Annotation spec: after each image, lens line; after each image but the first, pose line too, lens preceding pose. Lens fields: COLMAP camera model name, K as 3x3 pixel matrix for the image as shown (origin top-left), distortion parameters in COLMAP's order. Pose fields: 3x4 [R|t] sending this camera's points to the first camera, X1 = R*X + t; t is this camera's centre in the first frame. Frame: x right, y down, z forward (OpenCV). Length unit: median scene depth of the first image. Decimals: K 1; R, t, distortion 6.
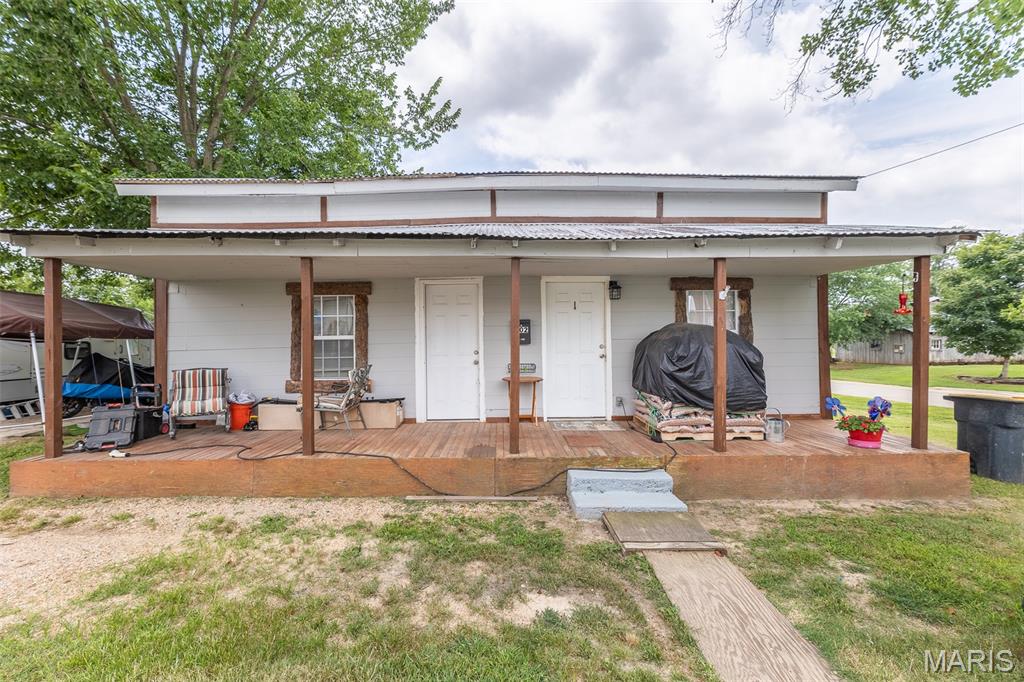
lens RADIAL K [[417.6, 0, 513.3], [0, 417.6, 341.0], [0, 0, 1]] dist [0.008730, -0.000306]
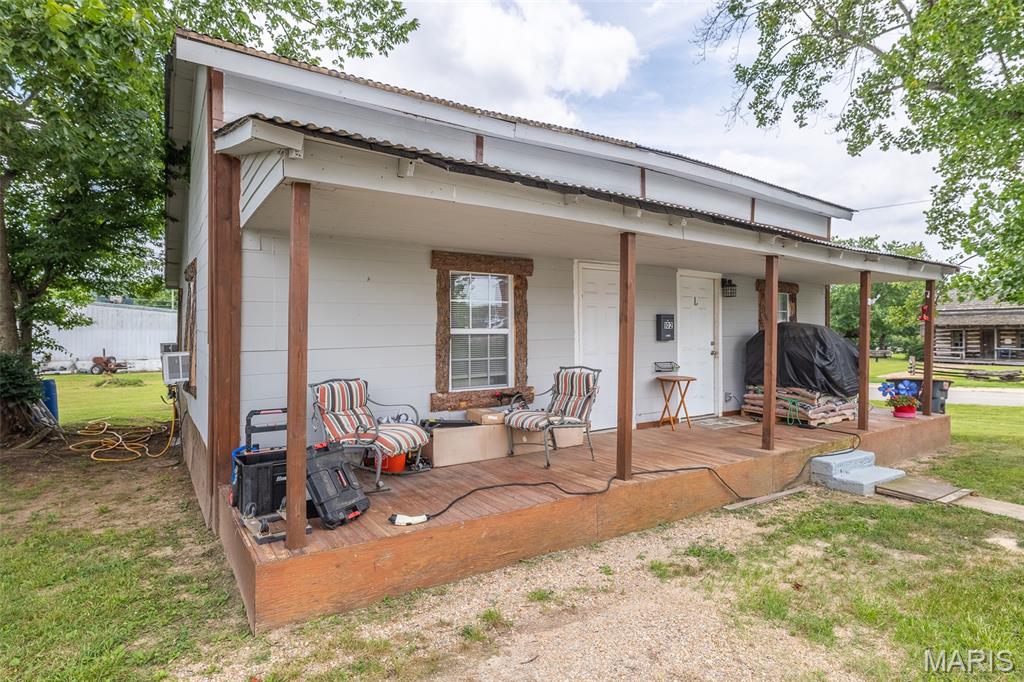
lens RADIAL K [[541.2, 0, 511.9], [0, 541.2, 340.9], [0, 0, 1]] dist [0.003751, -0.001492]
pose [[0.832550, 0.002251, 0.553946, -1.260104], [-0.008921, 0.999917, 0.009344, -0.001032], [-0.553879, -0.012721, 0.832500, 0.263439]]
